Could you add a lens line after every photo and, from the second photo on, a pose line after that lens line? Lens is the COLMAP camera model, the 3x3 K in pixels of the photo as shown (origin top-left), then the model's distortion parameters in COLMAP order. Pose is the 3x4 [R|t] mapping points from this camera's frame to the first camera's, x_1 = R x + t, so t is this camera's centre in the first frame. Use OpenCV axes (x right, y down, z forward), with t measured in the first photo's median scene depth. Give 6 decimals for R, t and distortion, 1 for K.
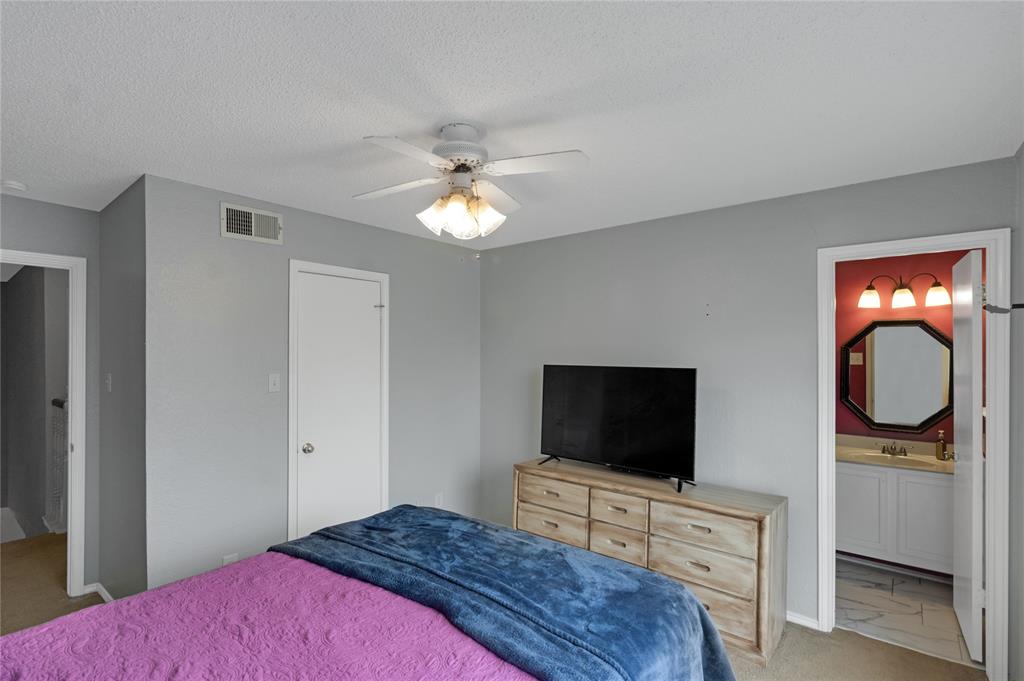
lens RADIAL K [[484.8, 0, 510.0], [0, 484.8, 331.7], [0, 0, 1]] dist [-0.001511, -0.000030]
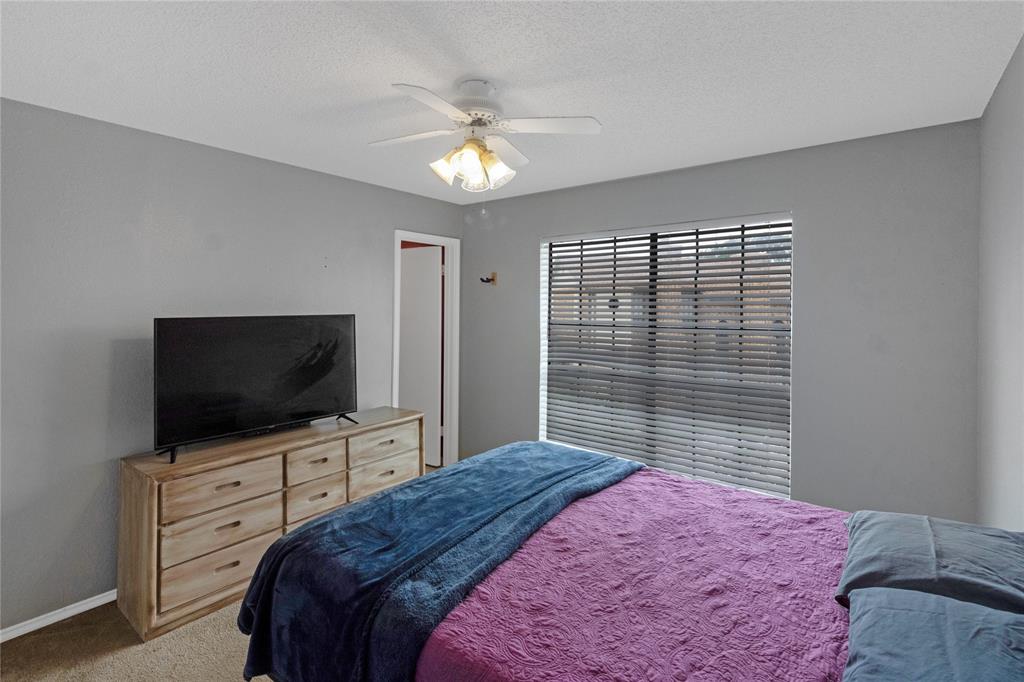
lens RADIAL K [[475.8, 0, 513.7], [0, 475.8, 324.8], [0, 0, 1]] dist [0.001178, 0.000330]
pose [[-0.032158, -0.041685, 0.998613, -0.829461], [-0.041626, 0.998319, 0.040332, 0.038827], [-0.998616, -0.040271, -0.033839, 0.729709]]
